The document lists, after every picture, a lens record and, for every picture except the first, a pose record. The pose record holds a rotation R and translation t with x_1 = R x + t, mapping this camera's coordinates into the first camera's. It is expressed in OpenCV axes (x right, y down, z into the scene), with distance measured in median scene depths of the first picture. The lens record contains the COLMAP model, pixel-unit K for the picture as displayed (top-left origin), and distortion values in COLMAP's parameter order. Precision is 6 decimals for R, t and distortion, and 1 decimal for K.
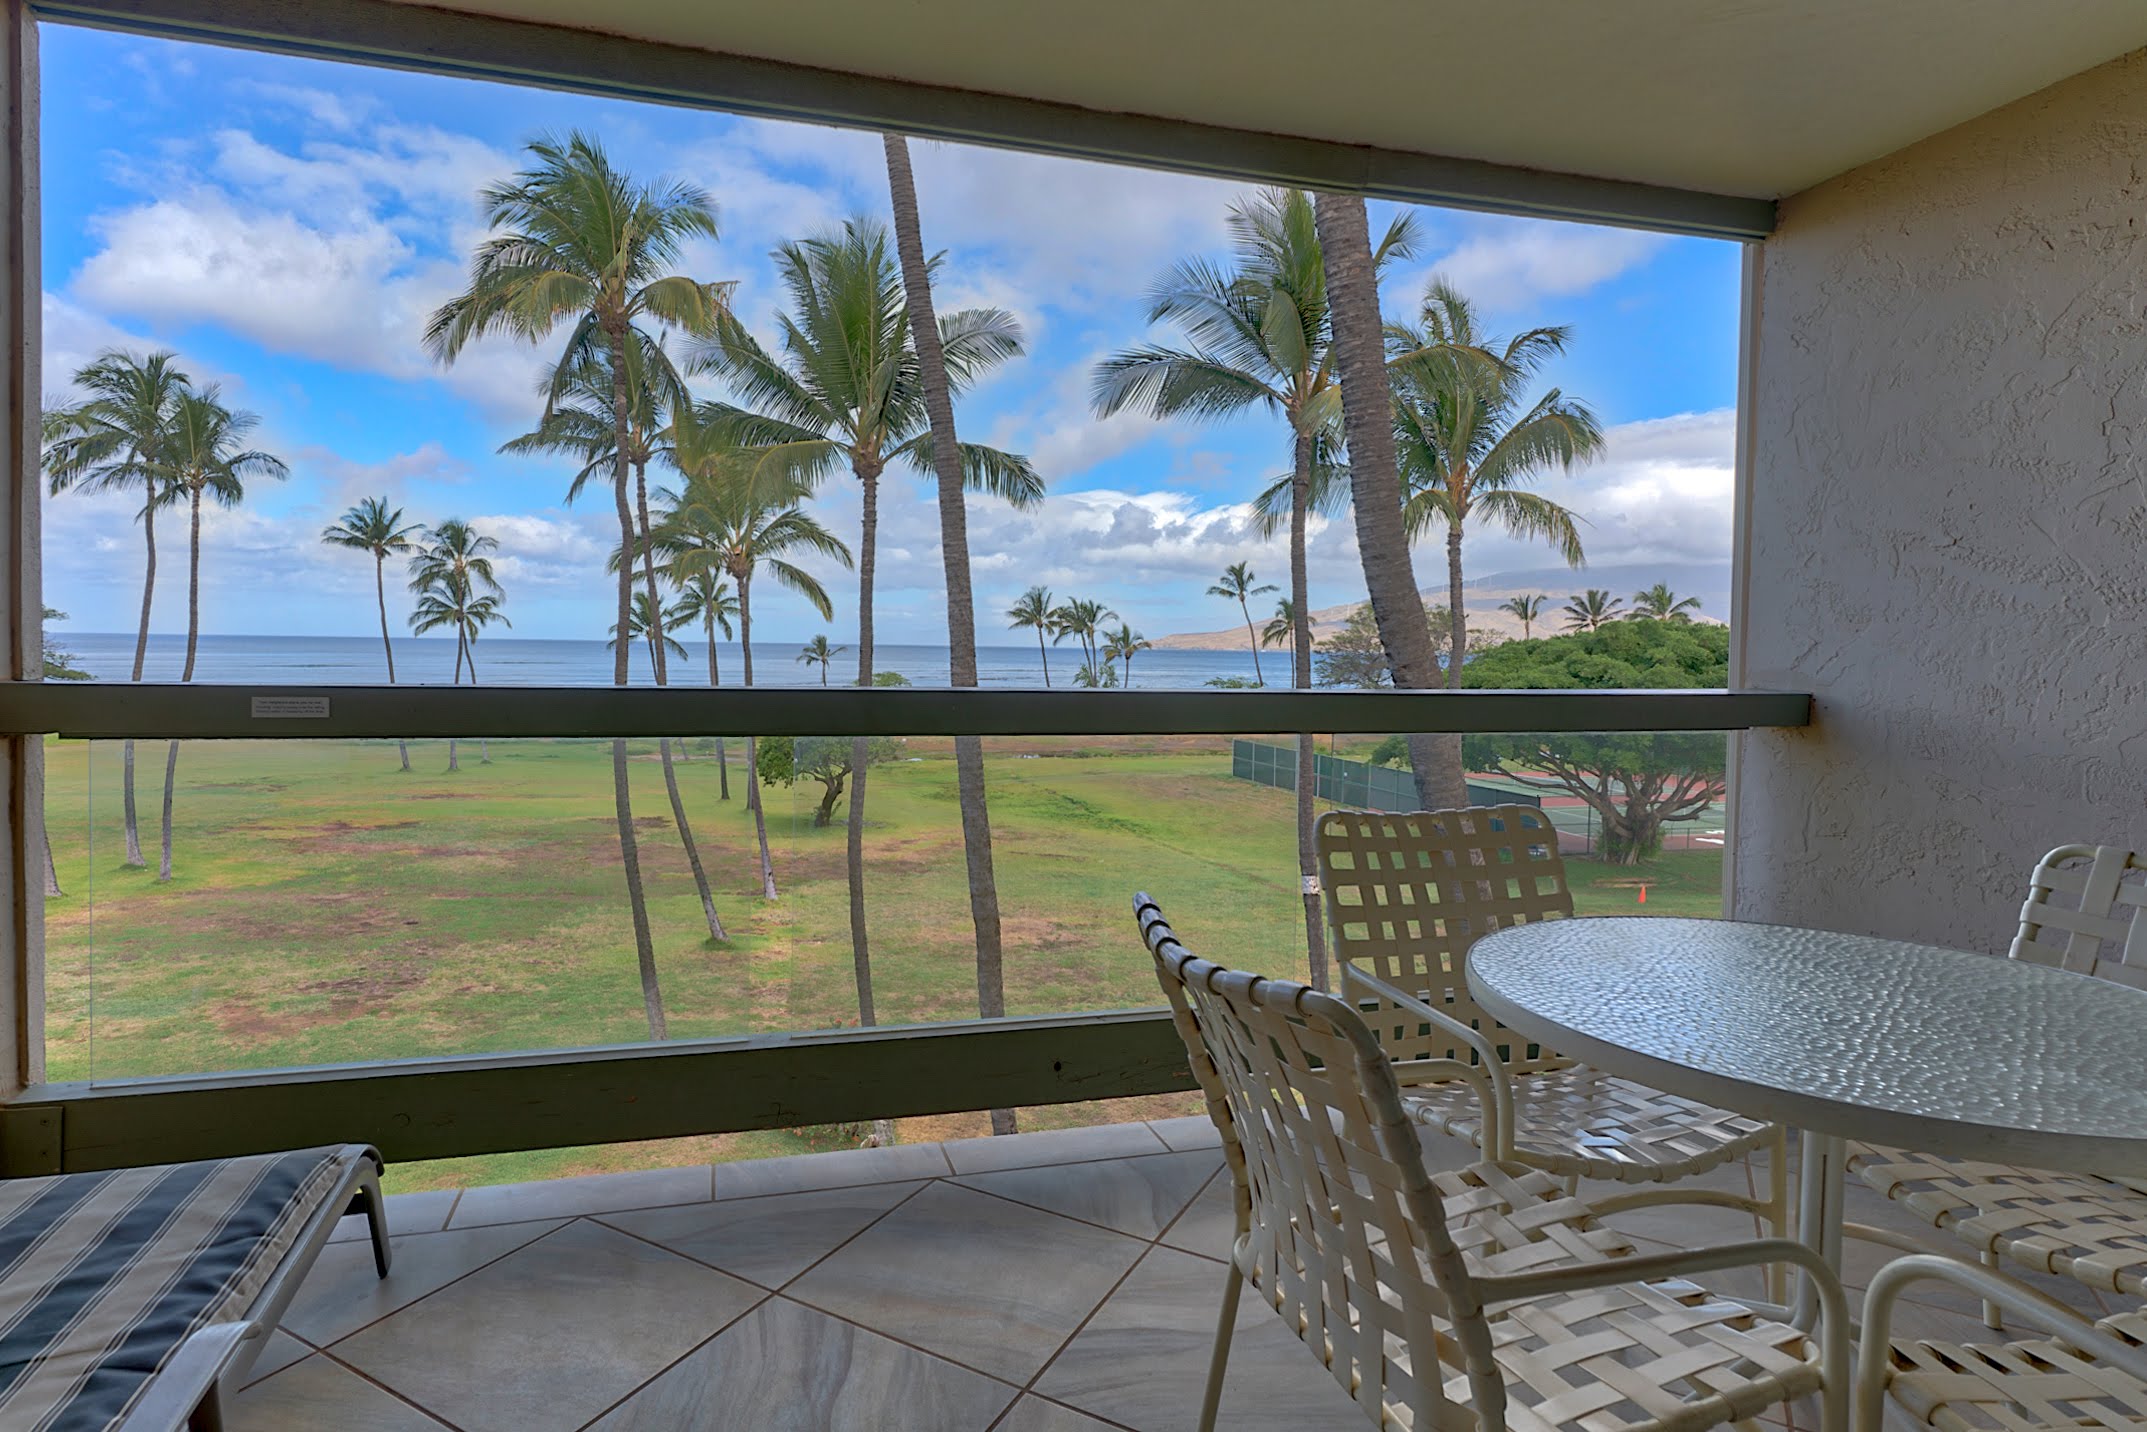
lens RADIAL K [[1103.2, 0, 1065.8], [0, 1103.2, 673.1], [0, 0, 1]] dist [-0.004654, -0.000376]
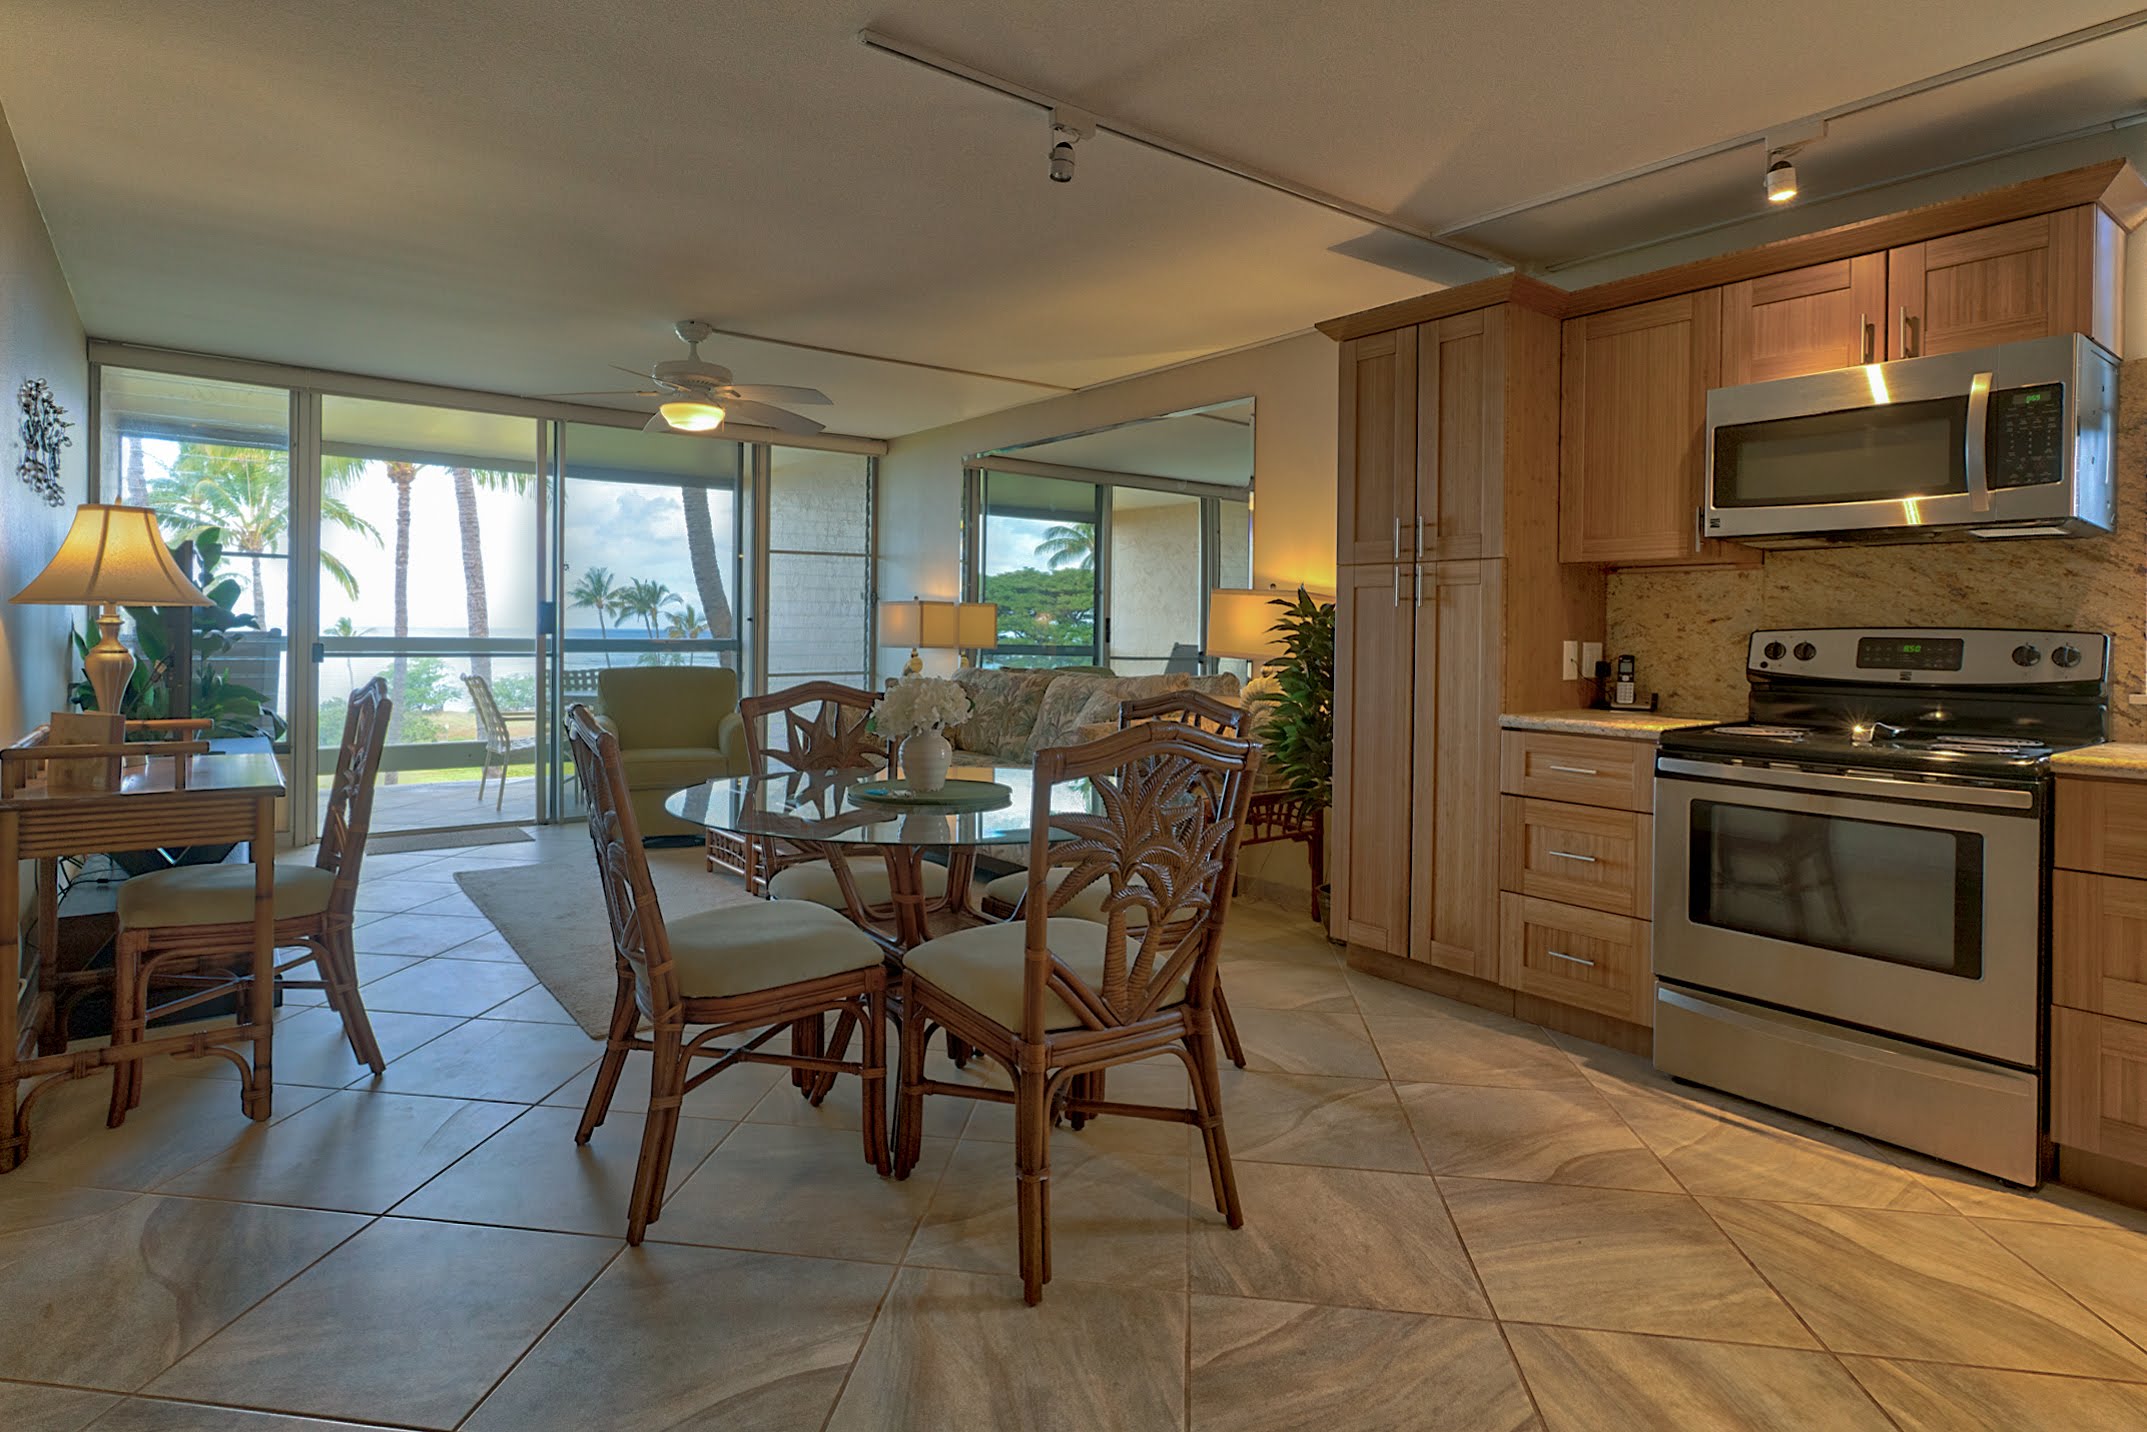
lens RADIAL K [[1184.5, 0, 1068.5], [0, 1184.5, 640.4], [0, 0, 1]] dist [0.003309, 0.010343]
pose [[0.944282, -0.003689, 0.329117, 0.037071], [0.008412, 0.999881, -0.012928, 0.006850], [-0.329030, 0.014977, 0.944201, -0.212953]]
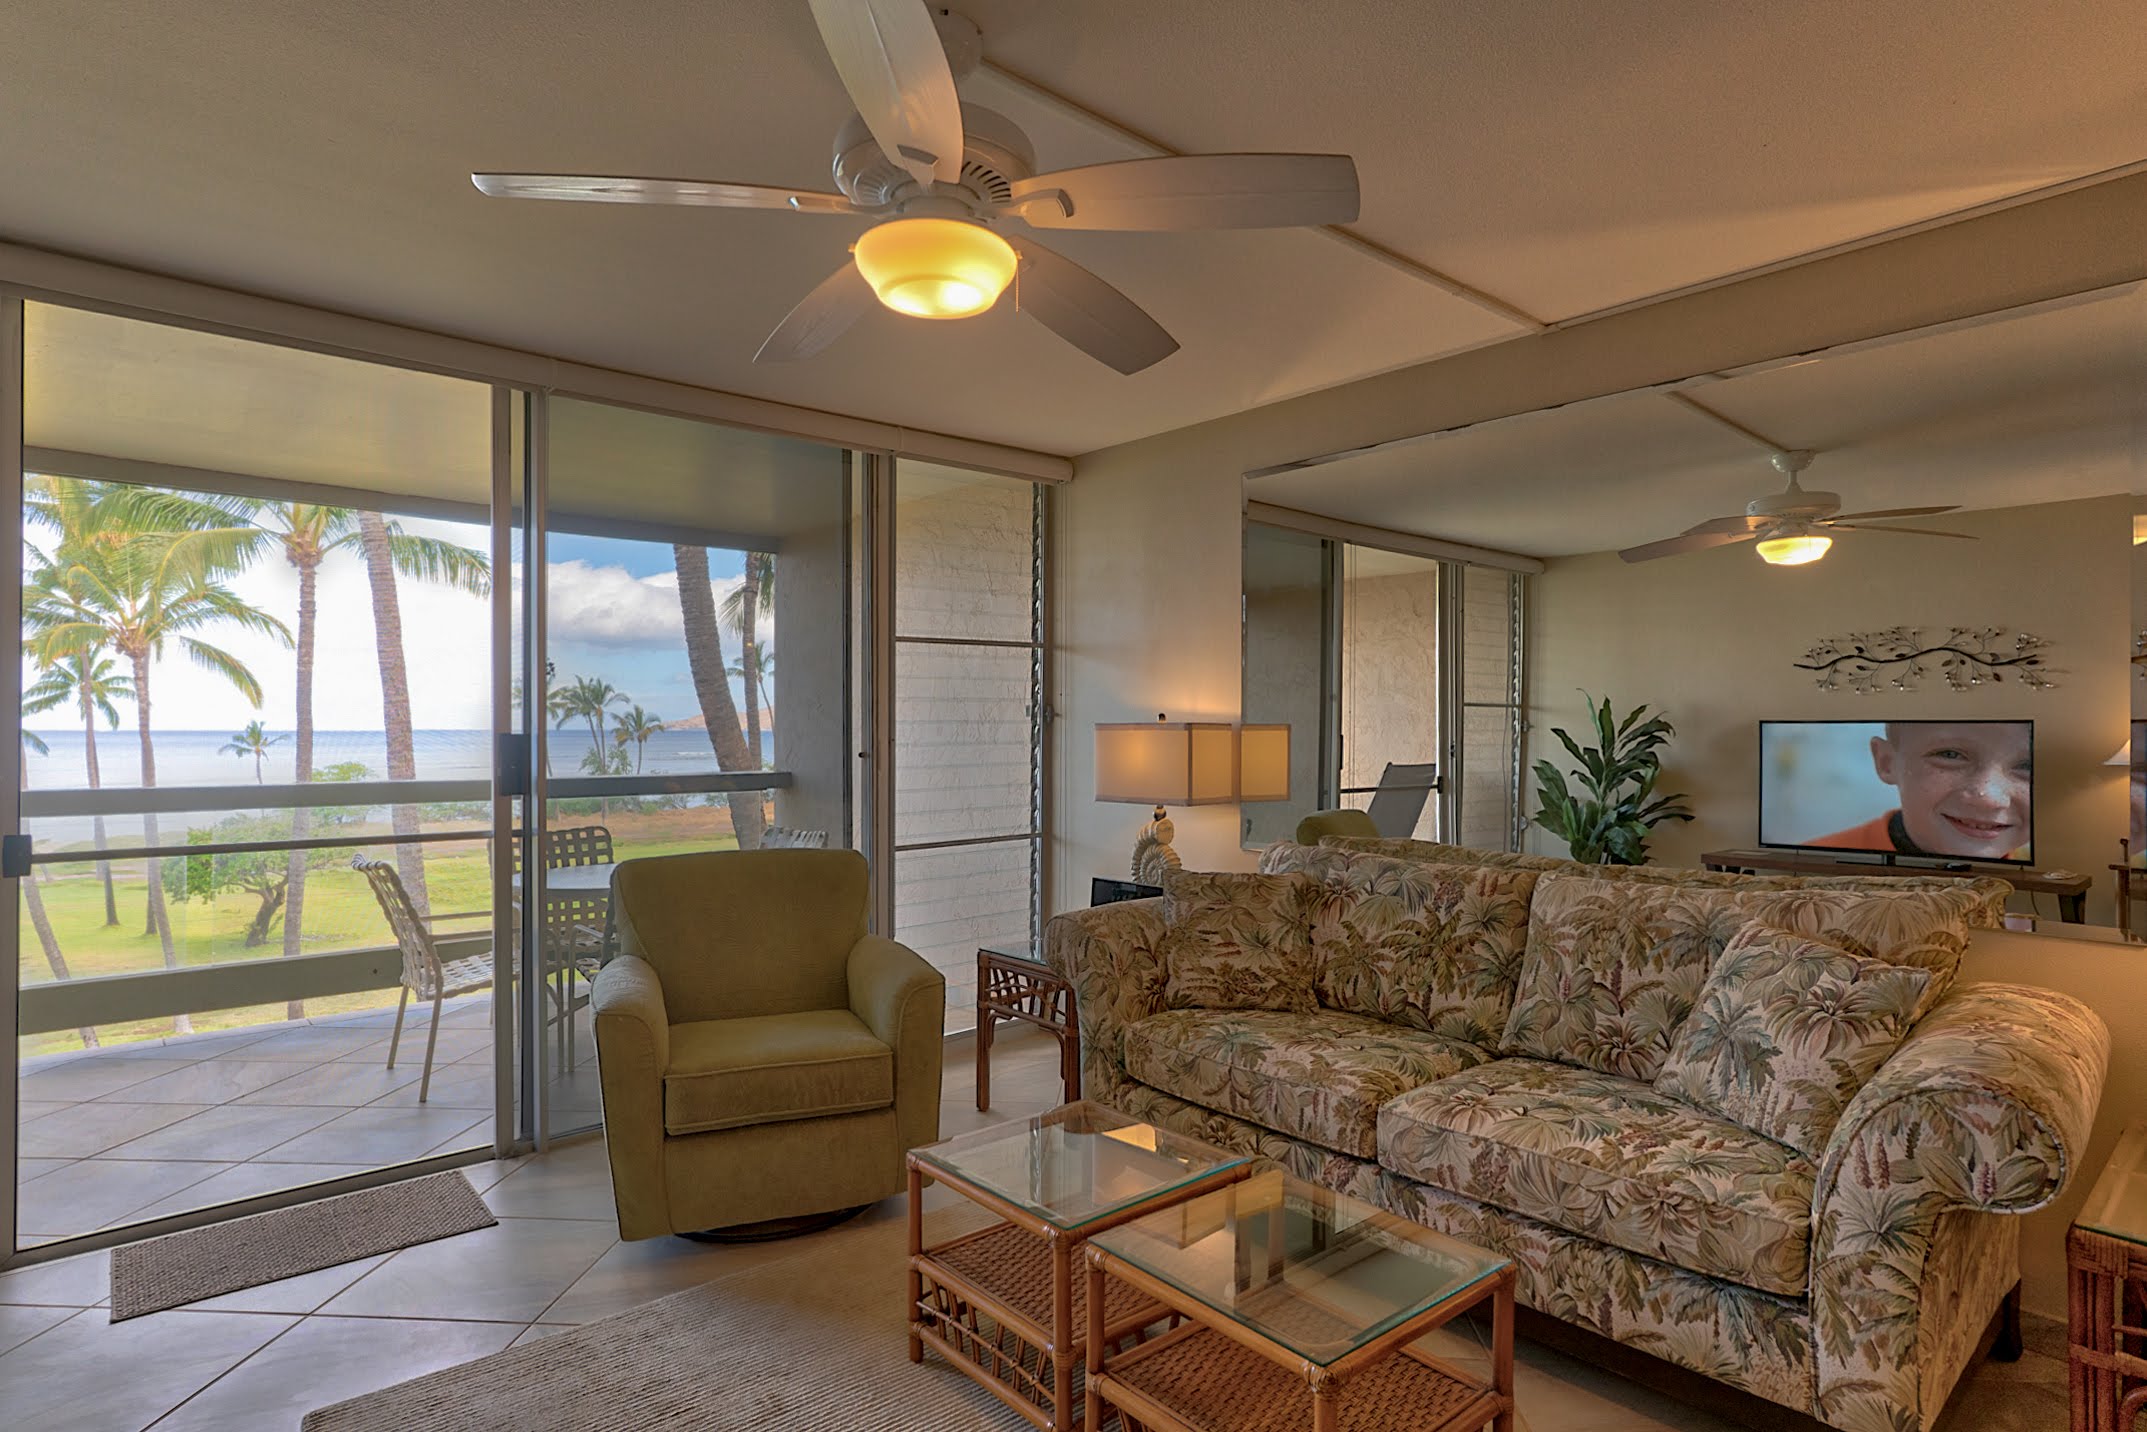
lens RADIAL K [[1163.2, 0, 1077.1], [0, 1163.2, 723.9], [0, 0, 1]] dist [-0.001892, 0.009053]
pose [[0.922549, -0.012845, 0.385666, 0.025494], [0.022086, 0.999565, -0.019540, -0.001373], [-0.385247, 0.026545, 0.922431, -0.103767]]
